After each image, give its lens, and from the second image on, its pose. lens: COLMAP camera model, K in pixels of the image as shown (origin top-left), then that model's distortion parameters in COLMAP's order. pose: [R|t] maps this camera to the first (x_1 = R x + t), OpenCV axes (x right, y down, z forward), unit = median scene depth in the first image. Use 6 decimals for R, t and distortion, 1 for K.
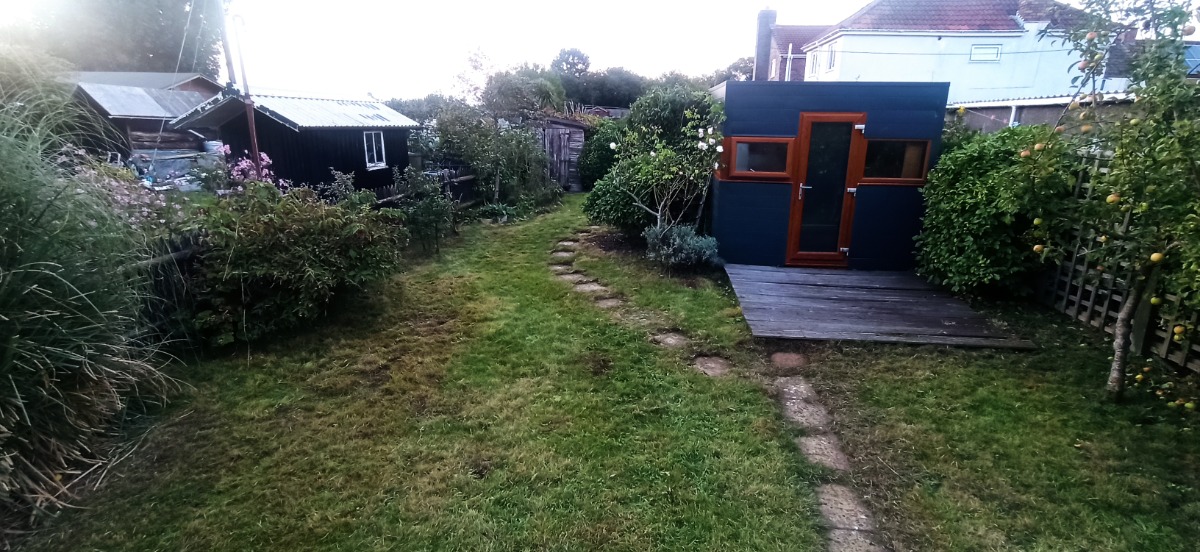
lens RADIAL K [[552.7, 0, 601.2], [0, 552.7, 274.5], [0, 0, 1]] dist [-0.001116, 0.000626]
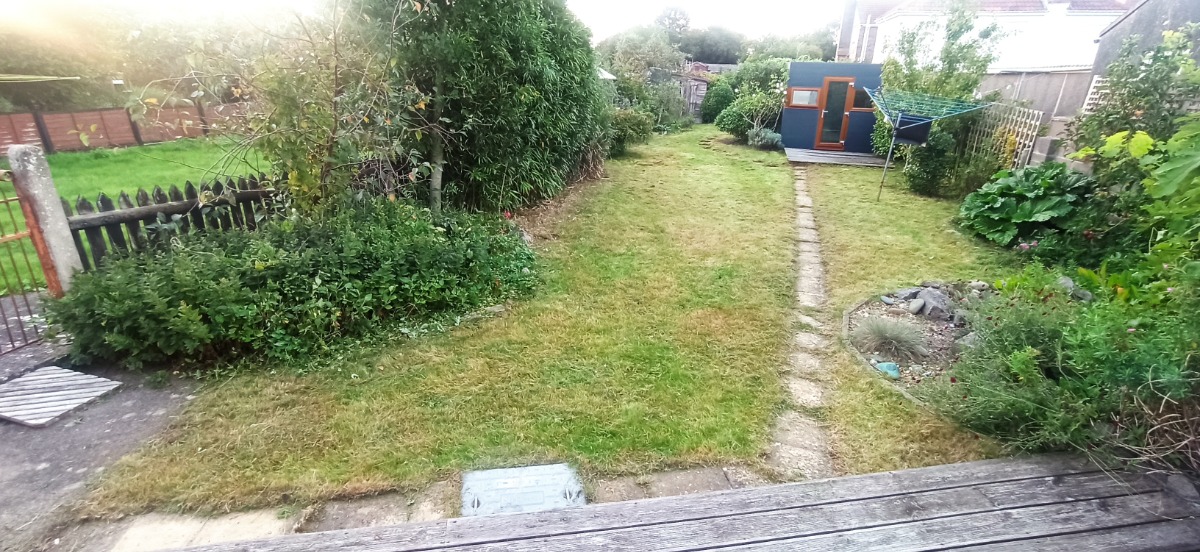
lens RADIAL K [[552.7, 0, 602.0], [0, 552.7, 273.1], [0, 0, 1]] dist [-0.001116, 0.000626]
pose [[0.988384, 0.064401, -0.137660, -0.094896], [-0.053825, 0.995403, 0.079215, 0.207156], [0.142129, -0.070885, 0.987307, -0.781796]]
